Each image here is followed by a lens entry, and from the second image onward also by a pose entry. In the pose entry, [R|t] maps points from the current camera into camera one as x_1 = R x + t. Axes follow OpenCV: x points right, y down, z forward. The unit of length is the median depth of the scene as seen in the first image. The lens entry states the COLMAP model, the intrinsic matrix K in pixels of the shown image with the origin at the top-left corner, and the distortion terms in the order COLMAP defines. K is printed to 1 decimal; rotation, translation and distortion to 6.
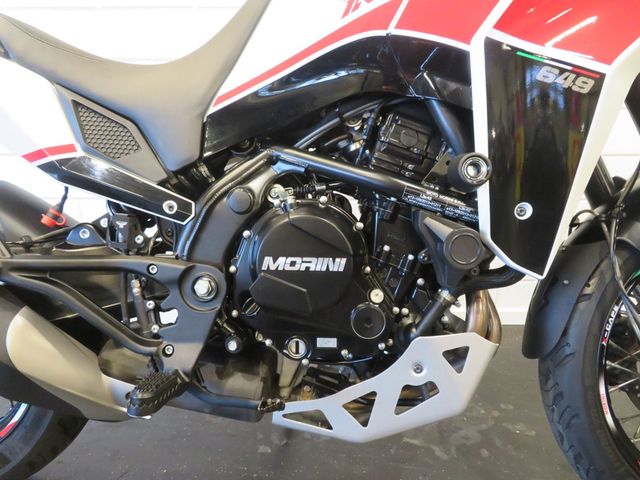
lens RADIAL K [[457.4, 0, 320.3], [0, 457.4, 242.4], [0, 0, 1]] dist [0.000178, -0.003693]
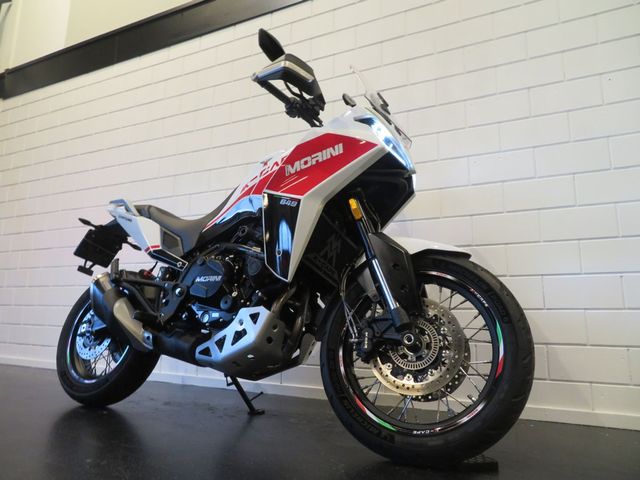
lens RADIAL K [[457.4, 0, 320.3], [0, 457.4, 242.4], [0, 0, 1]] dist [0.000178, -0.003693]
pose [[0.899713, -0.060076, -0.432329, 1.549000], [-0.136359, 0.902222, -0.409147, 0.776895], [0.414637, 0.427066, 0.803549, -0.822941]]
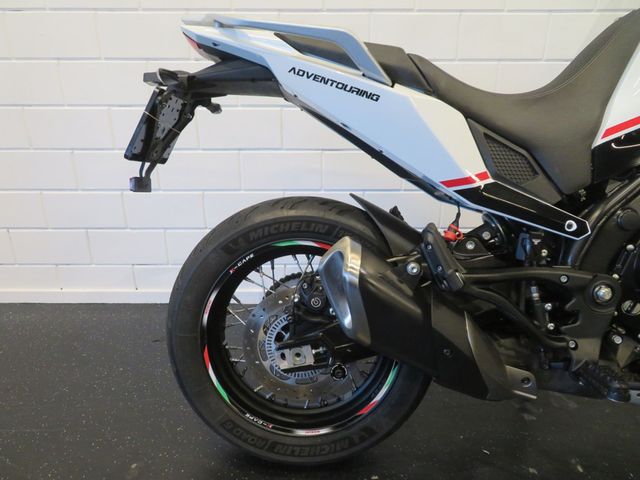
lens RADIAL K [[457.4, 0, 320.3], [0, 457.4, 242.4], [0, 0, 1]] dist [0.000178, -0.003693]
pose [[0.999763, -0.007090, 0.020594, -1.018114], [0.005391, 0.996666, 0.081414, -0.136420], [-0.021103, -0.081284, 0.996468, -0.177096]]
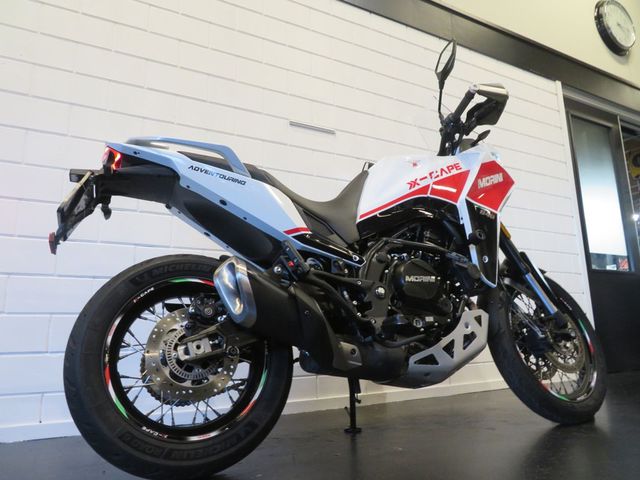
lens RADIAL K [[457.4, 0, 320.3], [0, 457.4, 242.4], [0, 0, 1]] dist [0.000178, -0.003693]
pose [[0.877015, 0.069342, 0.475432, -1.493774], [0.158390, 0.892489, -0.422346, 0.731051], [-0.453604, 0.445707, 0.771744, -0.584997]]
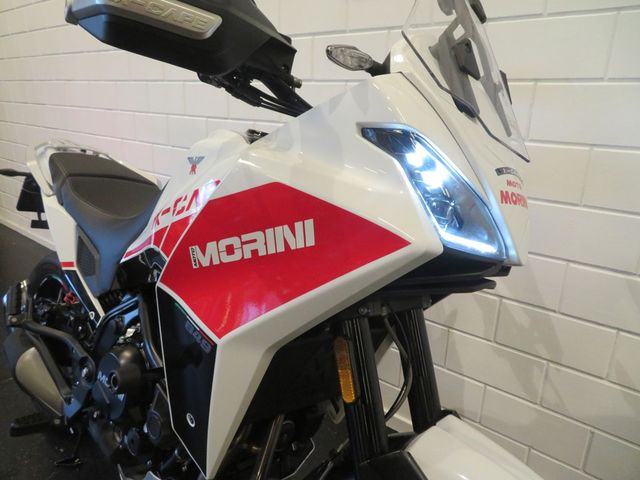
lens RADIAL K [[460.3, 0, 320.0], [0, 460.3, 240.0], [0, 0, 1]] dist [0.006280, 0.003472]
pose [[0.778106, 0.210906, -0.591668, 1.203143], [-0.207309, 0.975392, 0.075055, -0.632970], [0.592937, 0.064257, 0.802681, 0.176687]]
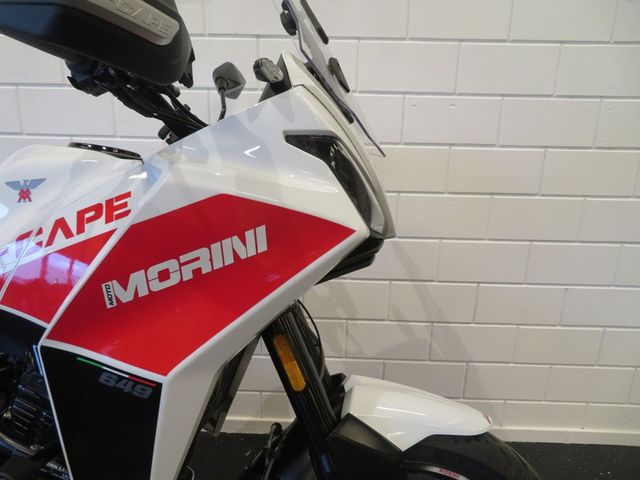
lens RADIAL K [[457.4, 0, 320.3], [0, 457.4, 242.4], [0, 0, 1]] dist [0.000178, -0.003693]
pose [[0.999298, 0.035291, -0.012536, 0.812230], [-0.035366, 0.999358, -0.005752, -0.571974], [0.012325, 0.006191, 0.999905, -0.013682]]
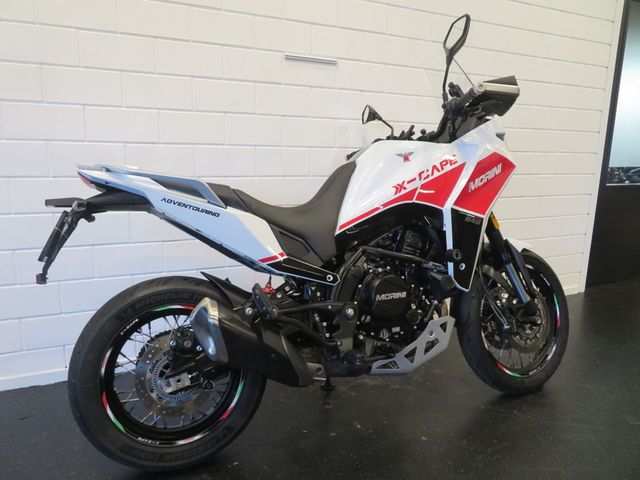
lens RADIAL K [[457.4, 0, 320.3], [0, 457.4, 242.4], [0, 0, 1]] dist [0.000178, -0.003693]
pose [[0.901326, -0.066766, 0.427964, -1.311443], [0.101285, 0.993143, -0.058376, -0.124152], [-0.421132, 0.095962, 0.901908, -0.984826]]
